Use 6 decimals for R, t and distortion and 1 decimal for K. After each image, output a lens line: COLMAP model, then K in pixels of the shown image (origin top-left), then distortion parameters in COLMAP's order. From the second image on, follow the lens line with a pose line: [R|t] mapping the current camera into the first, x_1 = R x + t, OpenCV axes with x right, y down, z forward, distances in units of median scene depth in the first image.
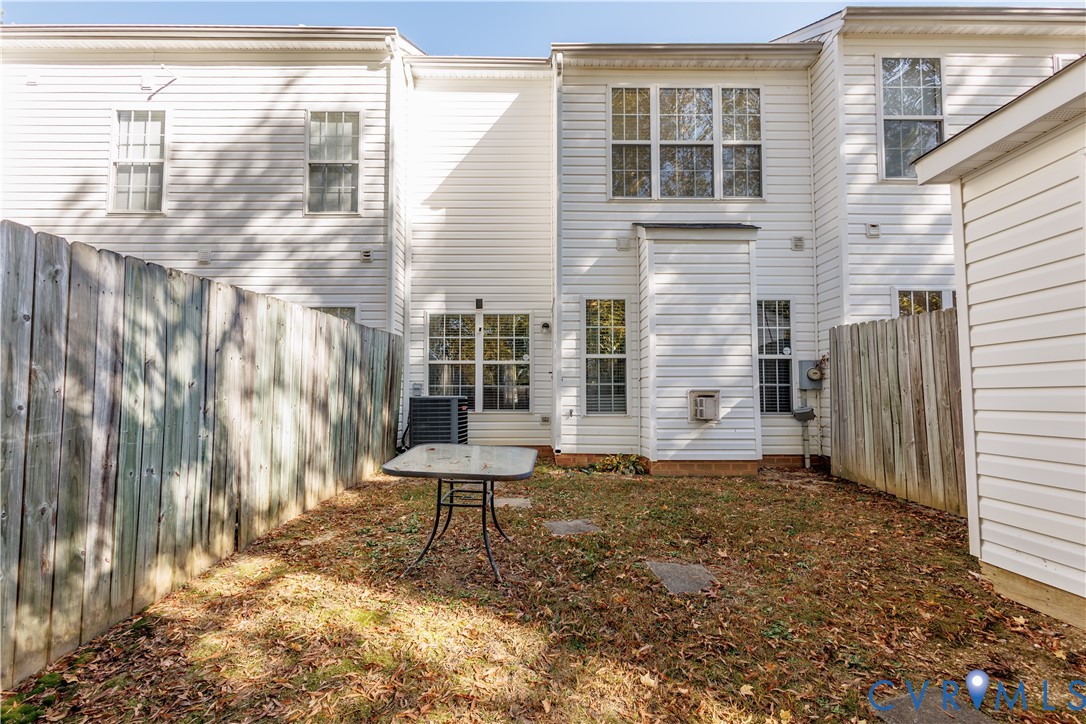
lens RADIAL K [[498.8, 0, 539.4], [0, 498.8, 364.2], [0, 0, 1]] dist [0.004618, -0.000827]
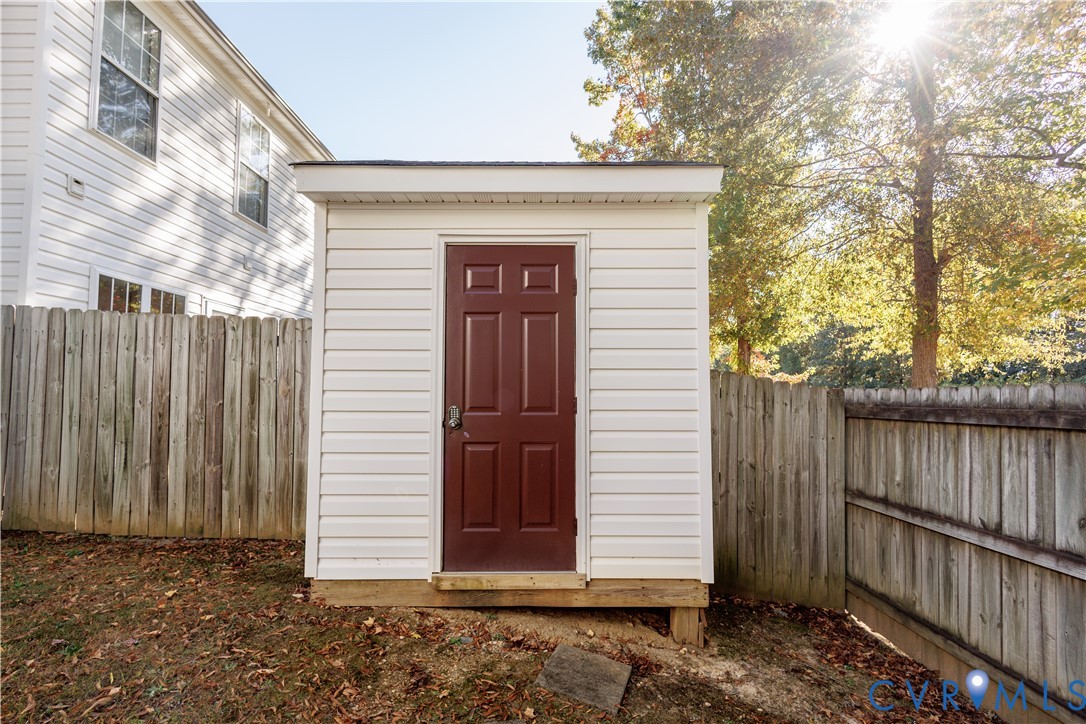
lens RADIAL K [[498.8, 0, 539.4], [0, 498.8, 364.2], [0, 0, 1]] dist [0.004618, -0.000827]
pose [[0.007729, 0.047670, 0.998833, -0.092177], [-0.071933, 0.996302, -0.046993, -0.018667], [-0.997380, -0.071486, 0.011129, 0.334089]]
